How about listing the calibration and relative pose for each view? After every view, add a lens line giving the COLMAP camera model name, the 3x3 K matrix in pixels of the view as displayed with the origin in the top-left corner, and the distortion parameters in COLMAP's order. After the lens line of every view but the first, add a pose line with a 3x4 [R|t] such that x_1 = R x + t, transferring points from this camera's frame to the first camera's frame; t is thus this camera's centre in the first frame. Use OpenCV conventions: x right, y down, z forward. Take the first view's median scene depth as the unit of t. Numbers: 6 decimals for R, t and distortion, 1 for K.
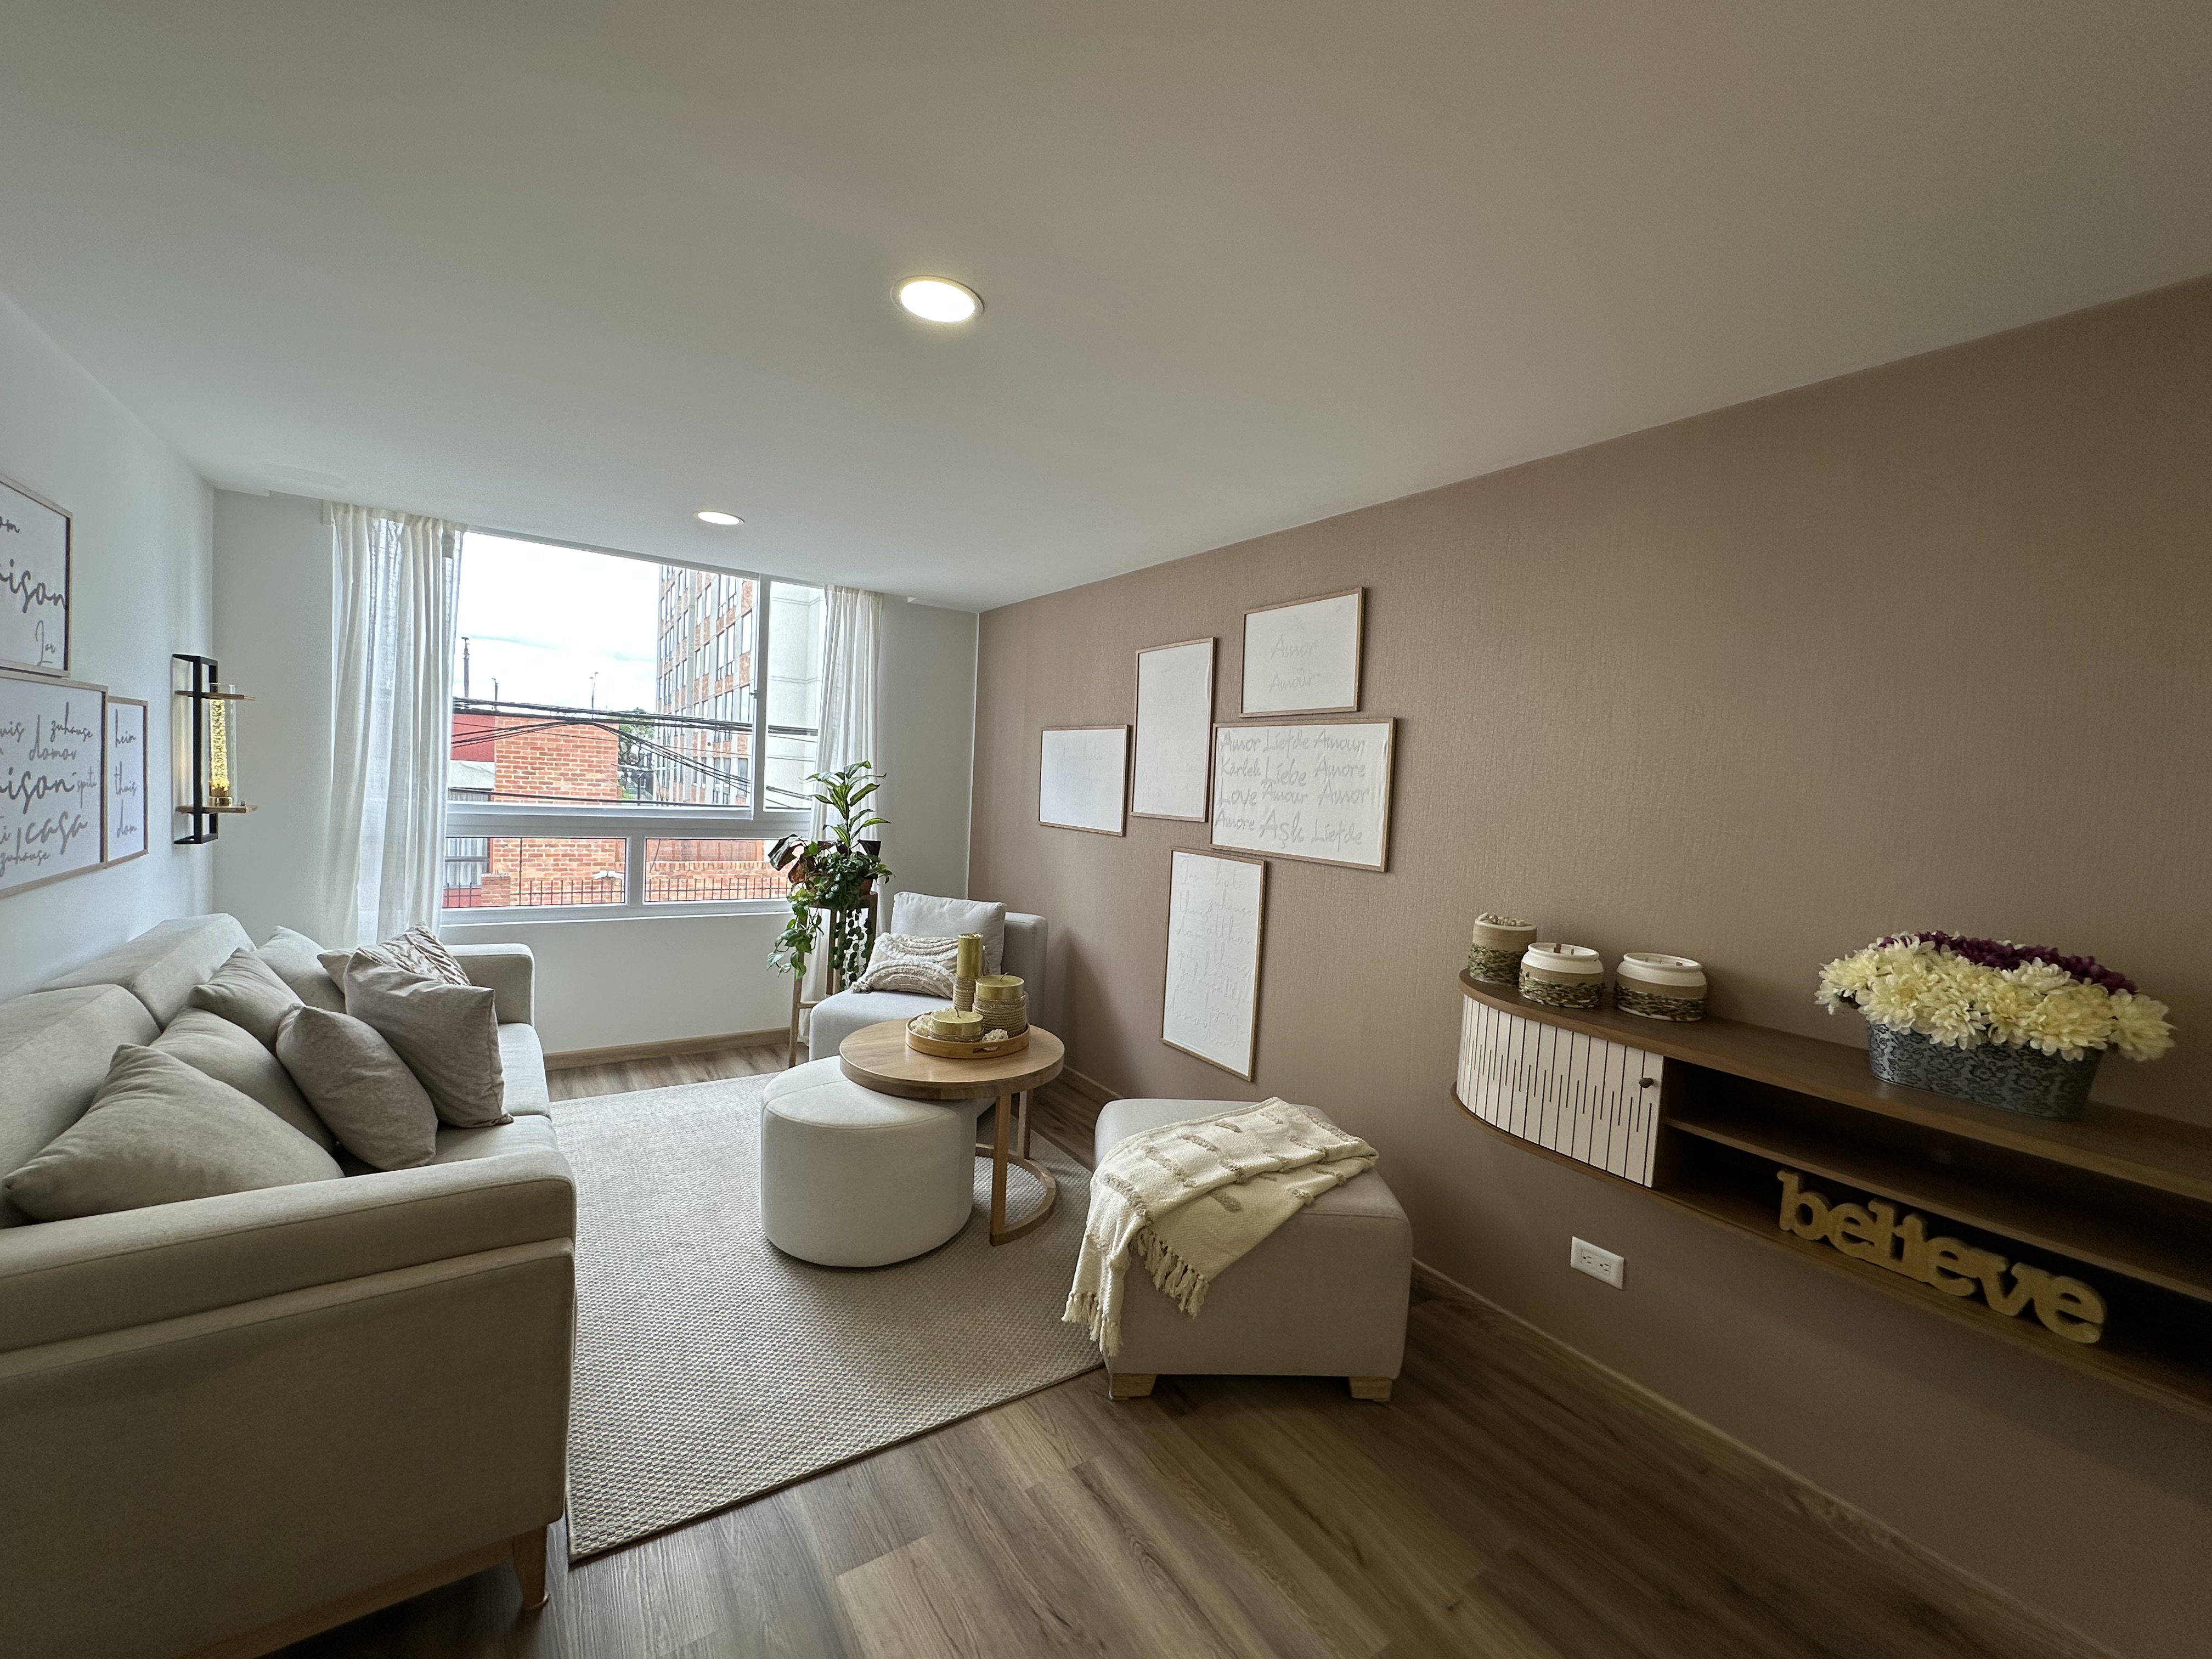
lens RADIAL K [[887.2, 0, 1106.0], [0, 887.2, 829.5], [0, 0, 1]] dist [-0.001286, 0.000339]
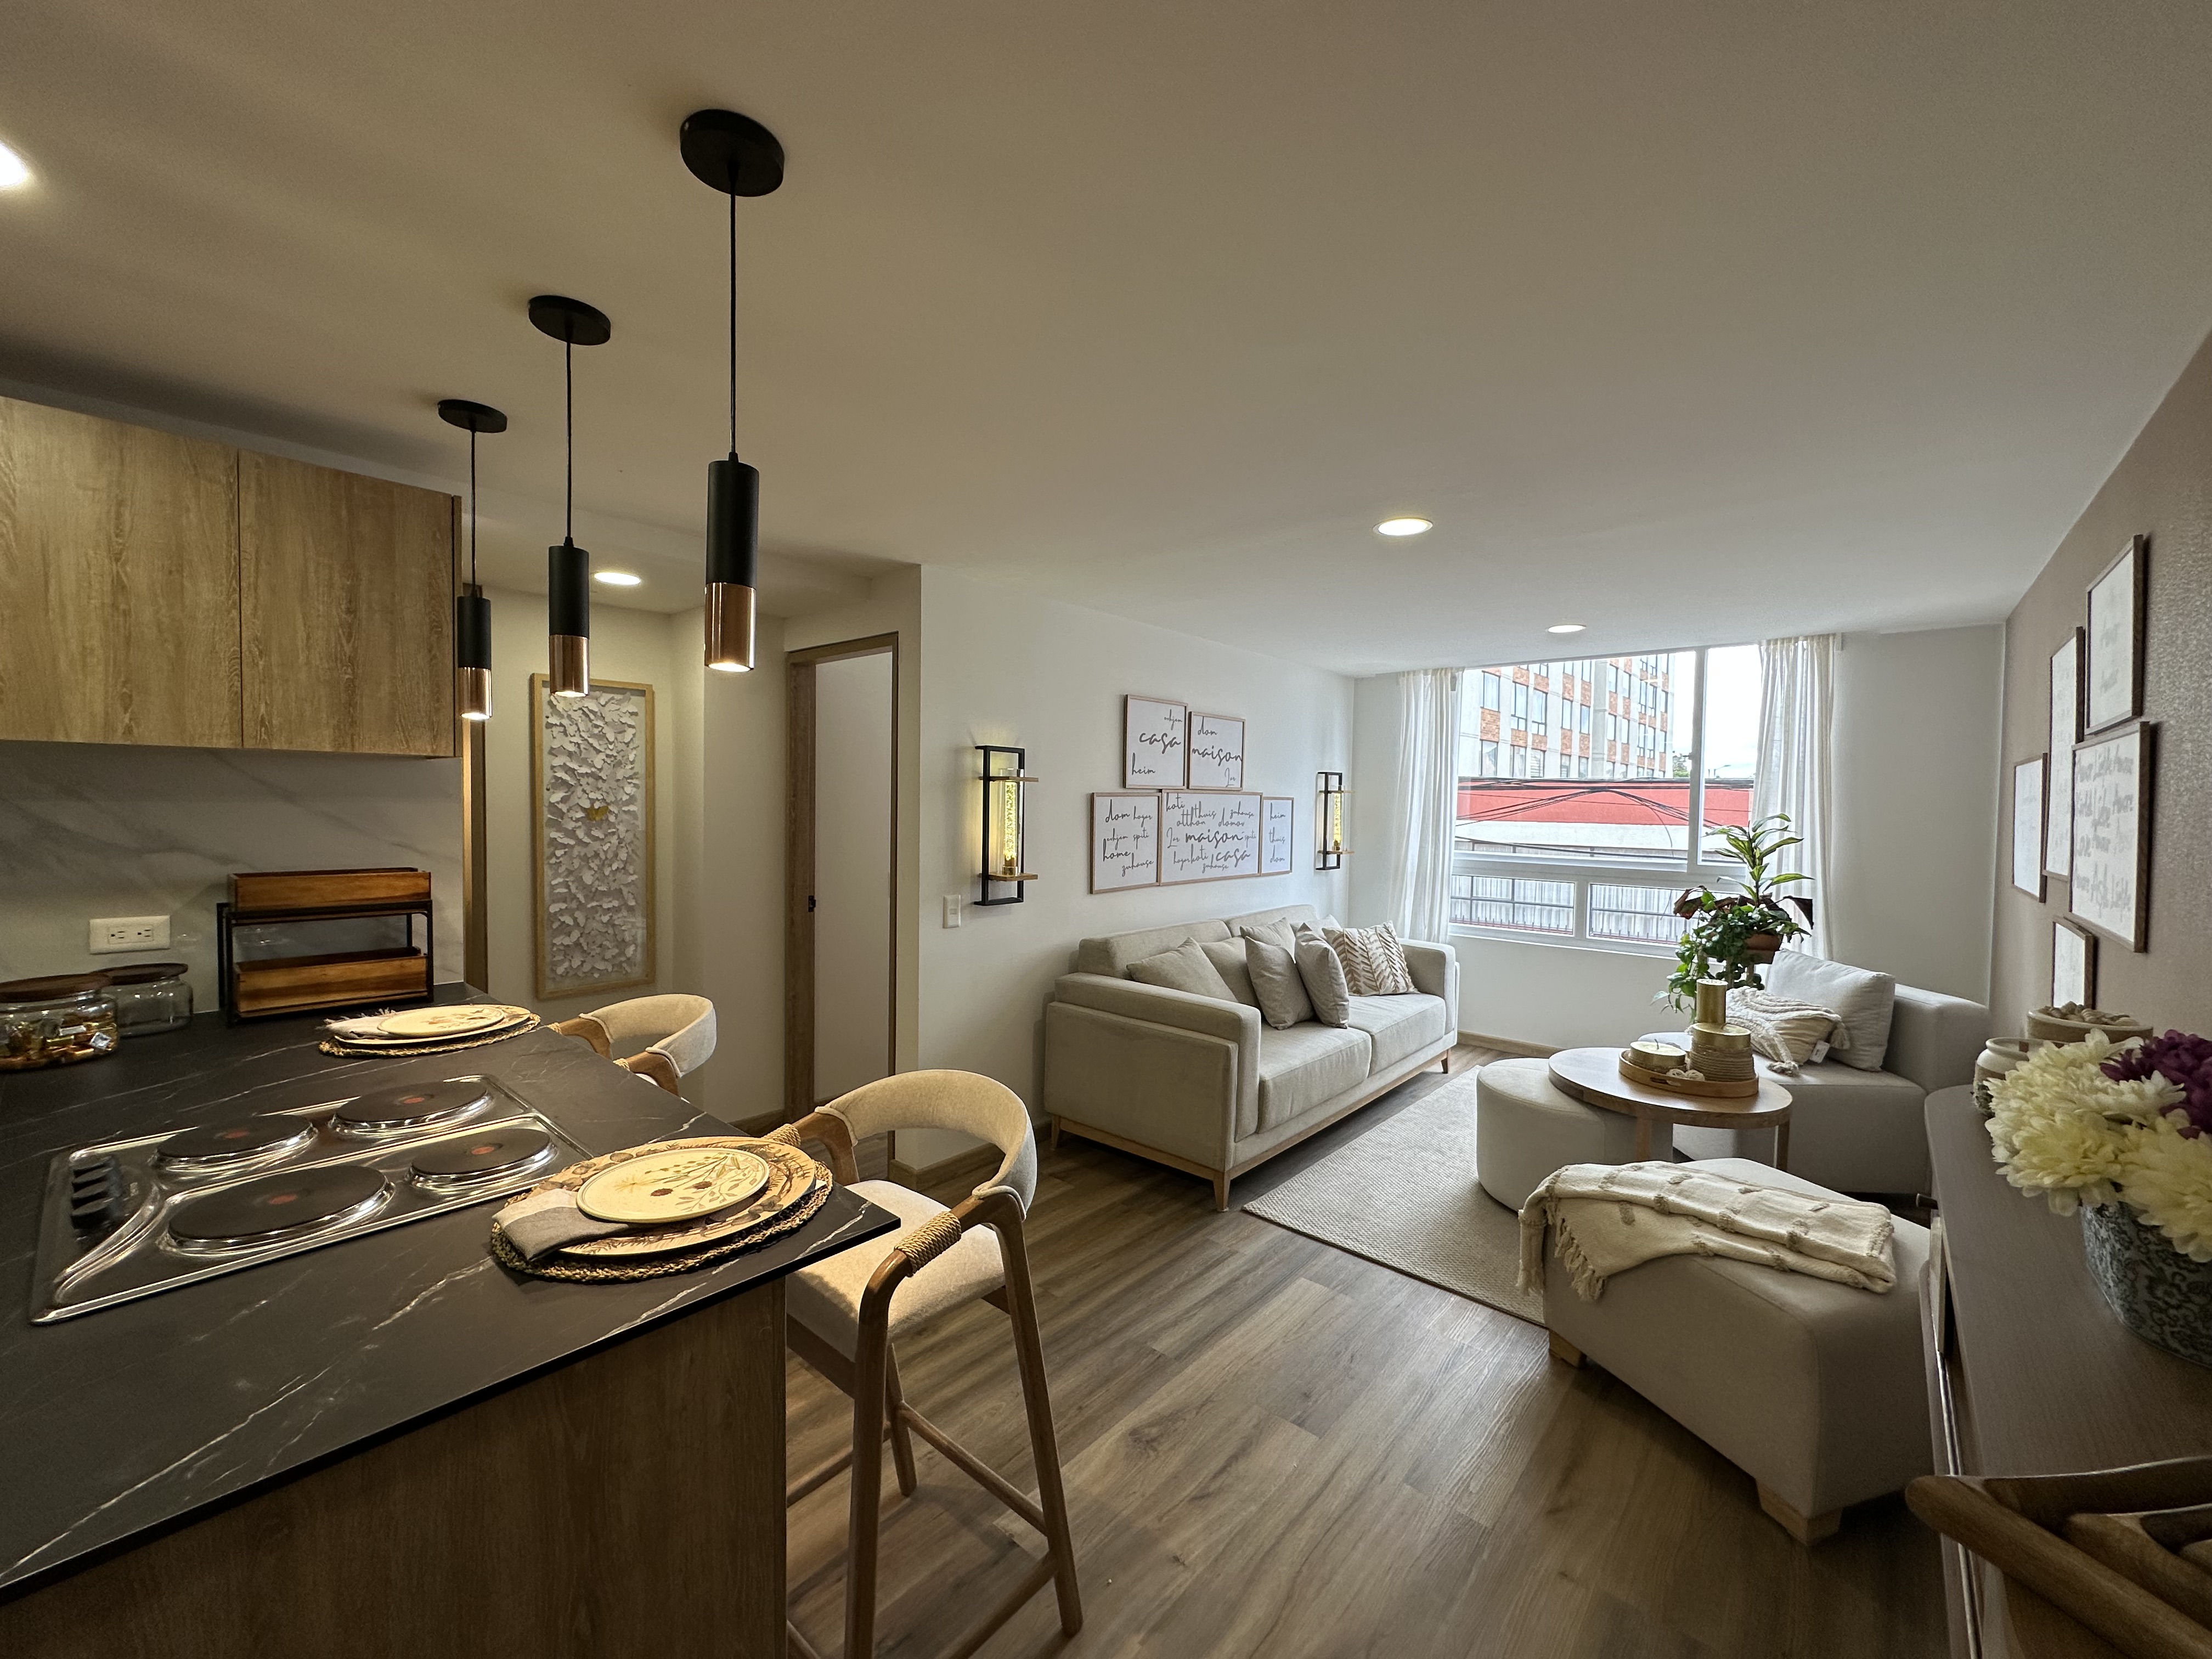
lens RADIAL K [[882.2, 0, 1095.2], [0, 882.2, 835.8], [0, 0, 1]] dist [-0.000098, 0.000088]
pose [[0.239132, -0.013256, -0.970896, 0.757935], [-0.055935, 0.998058, -0.027404, 0.023178], [0.969375, 0.060860, 0.237927, 0.076711]]
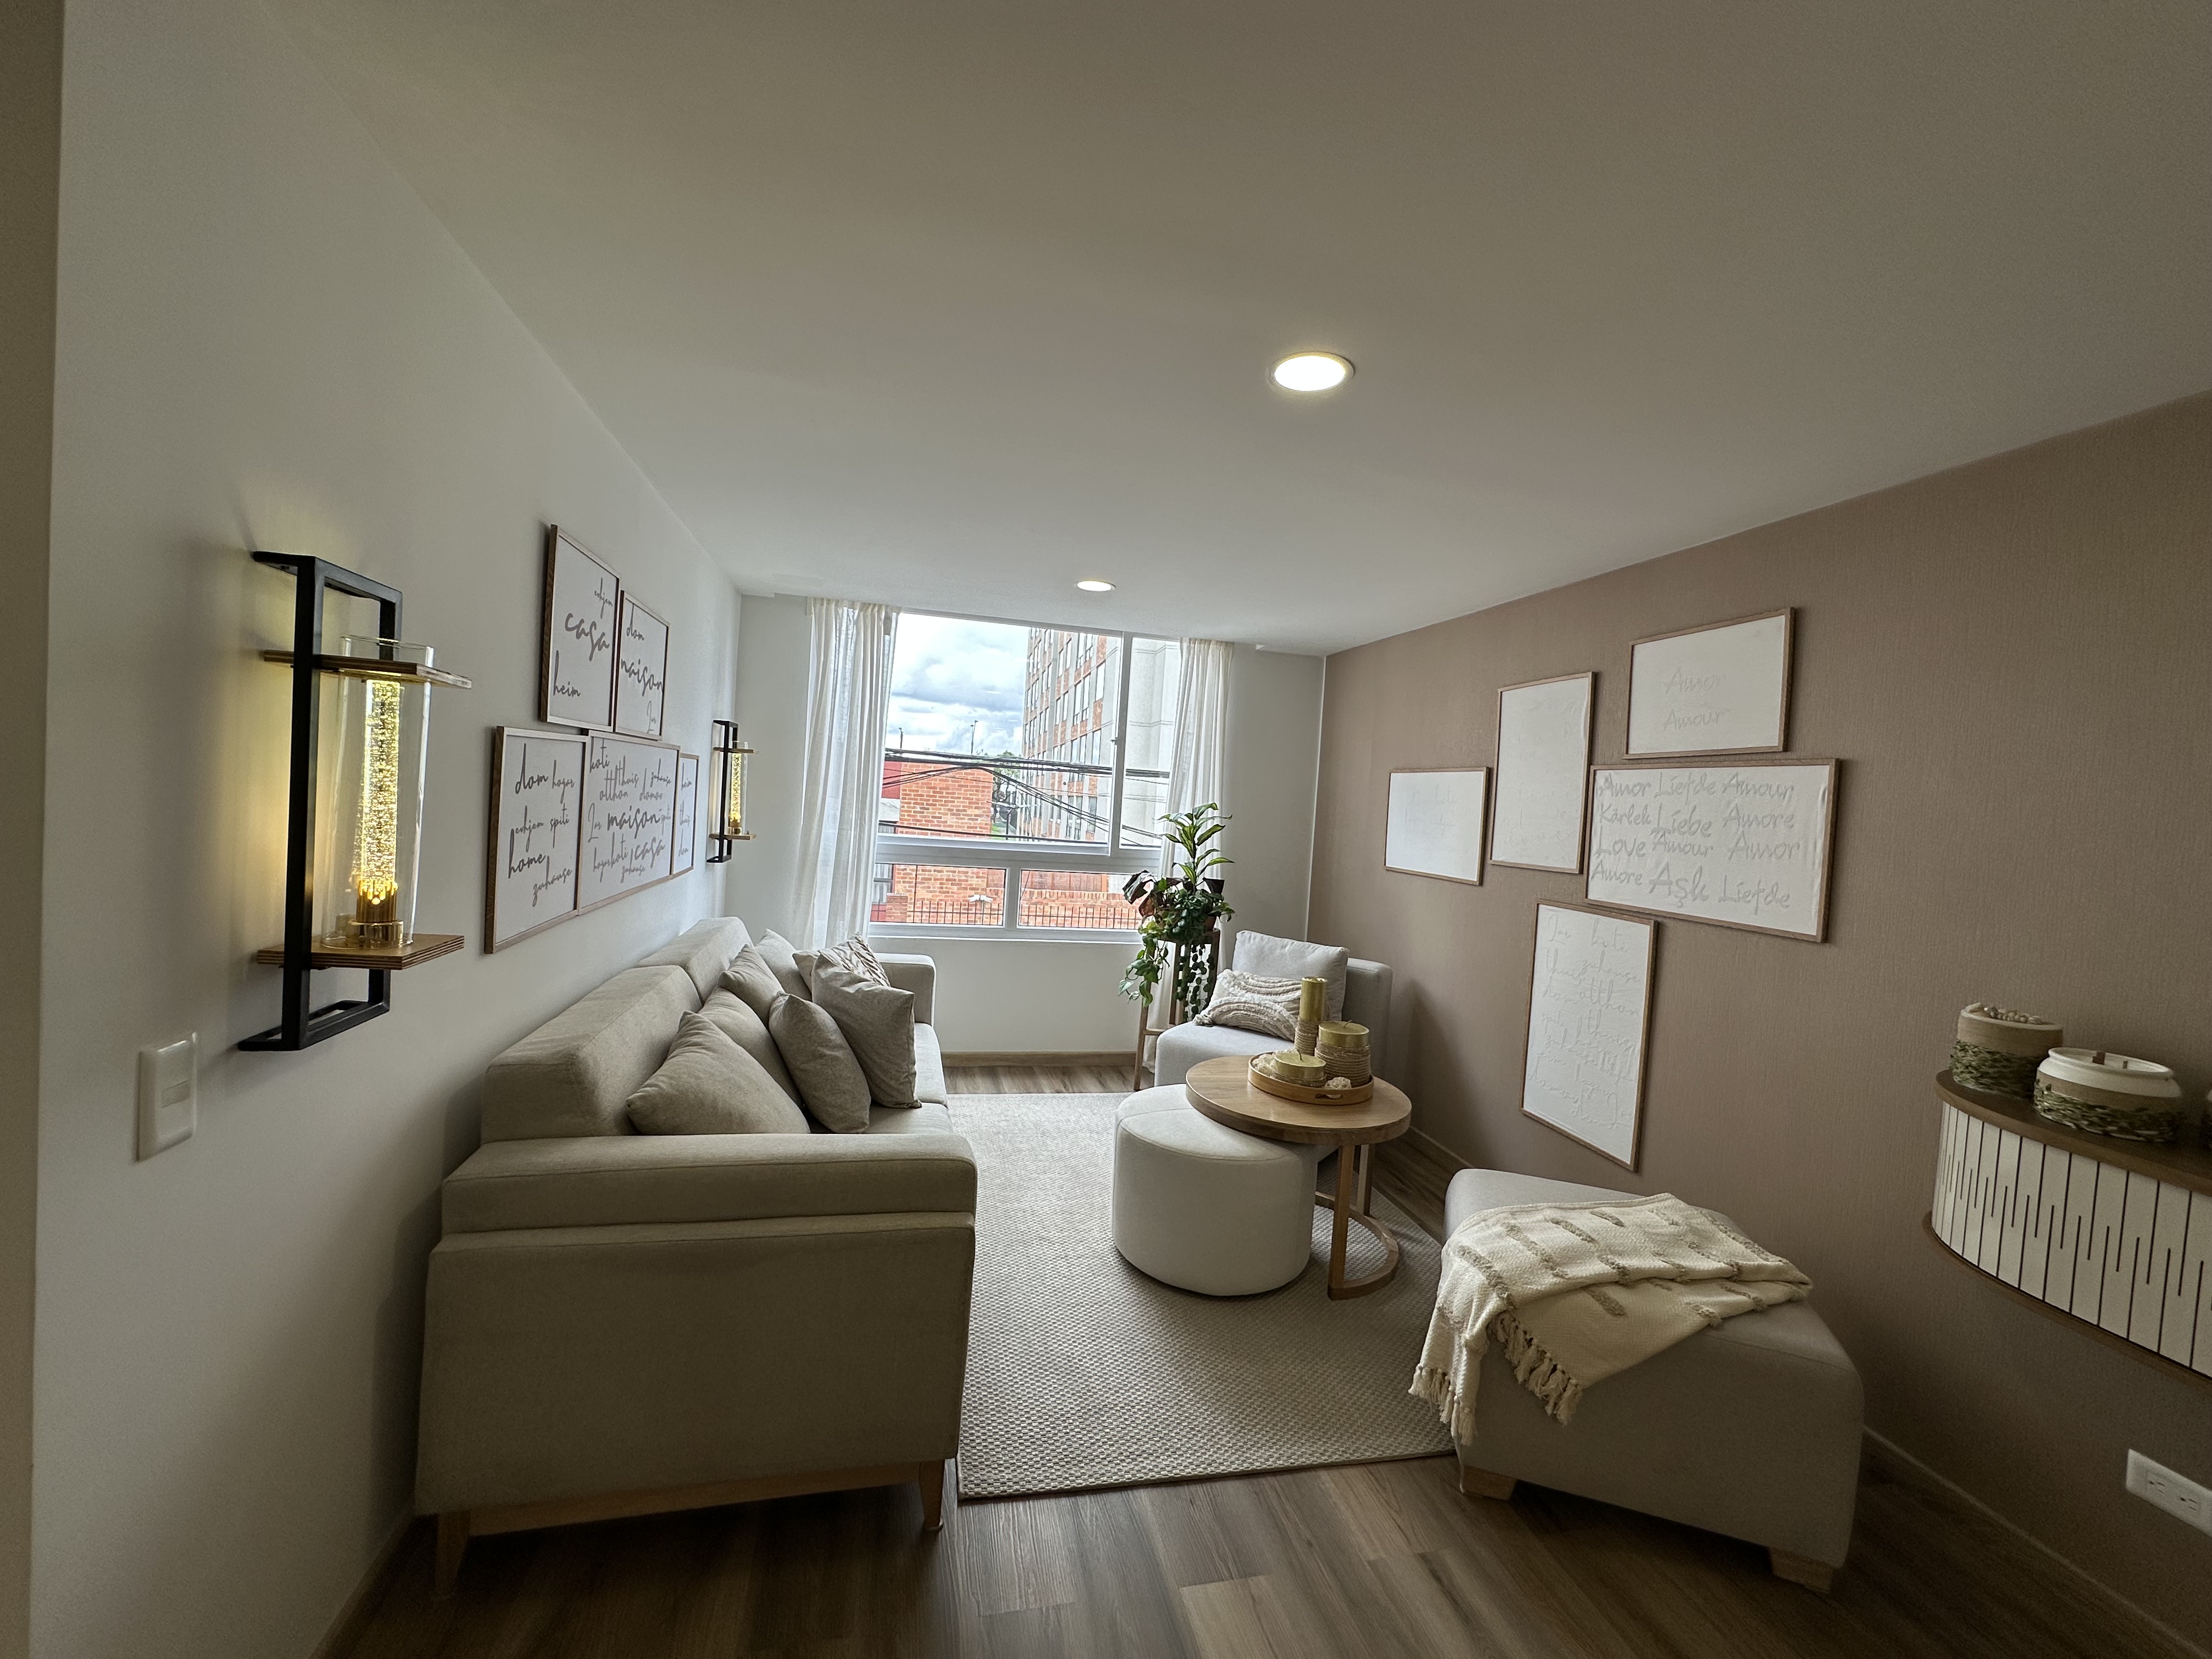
lens RADIAL K [[887.2, 0, 1106.0], [0, 887.2, 829.5], [0, 0, 1]] dist [-0.001286, 0.000339]
pose [[0.931943, 0.018780, -0.362118, -0.014273], [-0.034565, 0.998711, -0.037162, -0.004078], [0.360954, 0.047149, 0.931391, -0.027035]]
